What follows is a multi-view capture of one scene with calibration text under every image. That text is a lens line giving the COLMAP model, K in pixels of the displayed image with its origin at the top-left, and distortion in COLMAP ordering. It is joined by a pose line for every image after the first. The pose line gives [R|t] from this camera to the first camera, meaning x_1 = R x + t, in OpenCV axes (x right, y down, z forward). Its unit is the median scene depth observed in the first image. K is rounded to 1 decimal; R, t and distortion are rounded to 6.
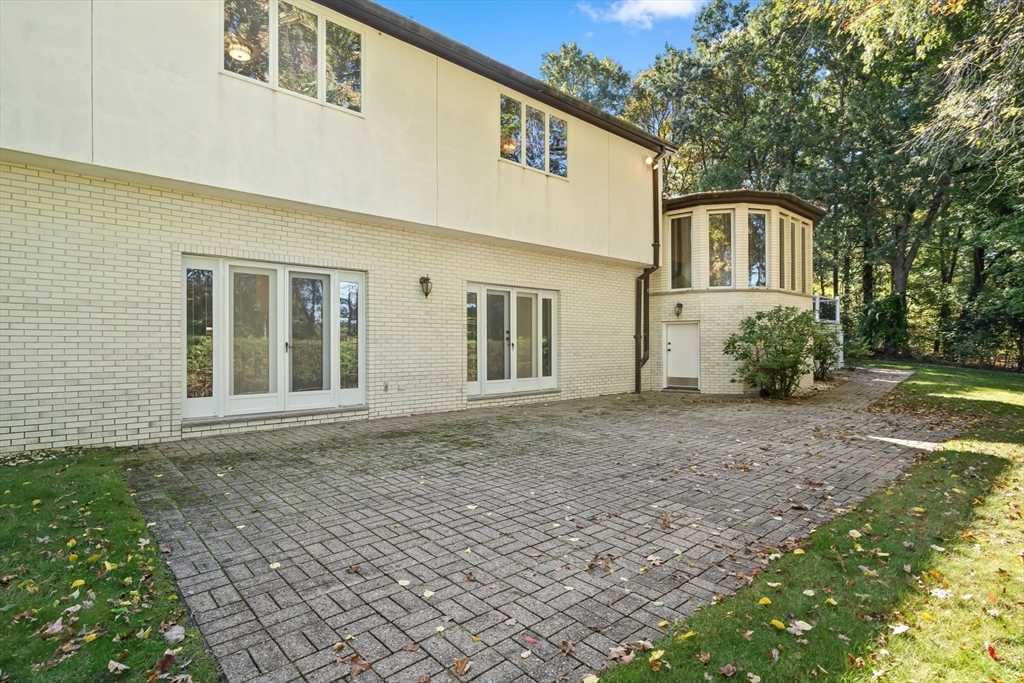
lens RADIAL K [[493.9, 0, 512.2], [0, 493.9, 341.6], [0, 0, 1]] dist [-0.008321, 0.000319]
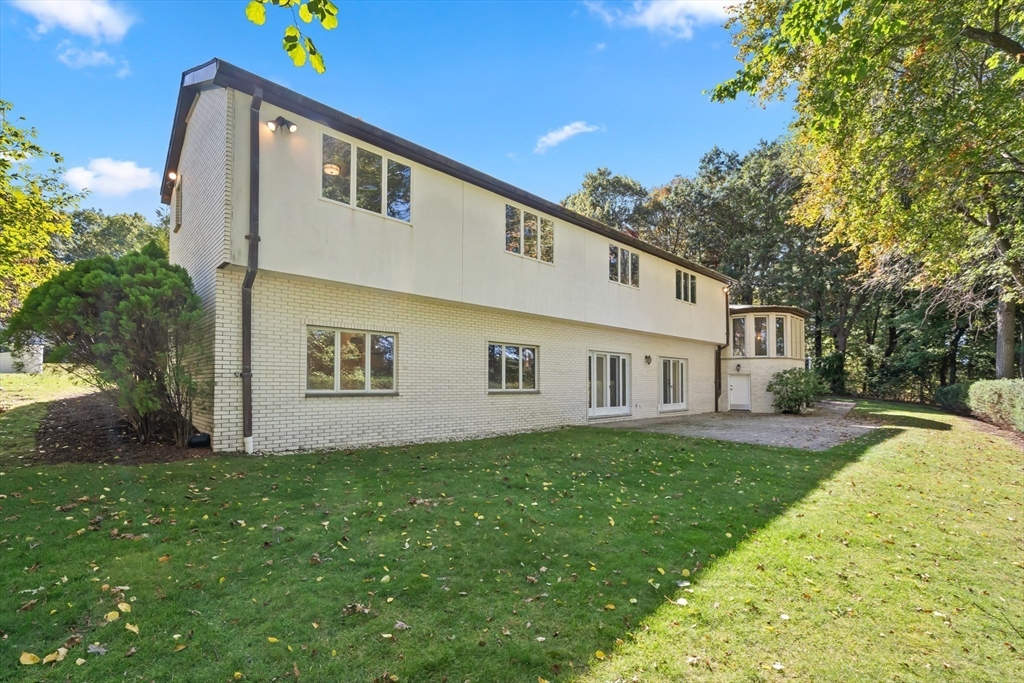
lens RADIAL K [[367.0, 0, 485.4], [0, 367.0, 375.1], [0, 0, 1]] dist [-0.002518, 0.000024]
pose [[0.997573, -0.005138, -0.069433, -0.343676], [0.003313, 0.999647, -0.026370, -0.001987], [0.069544, 0.026076, 0.997238, -0.293304]]
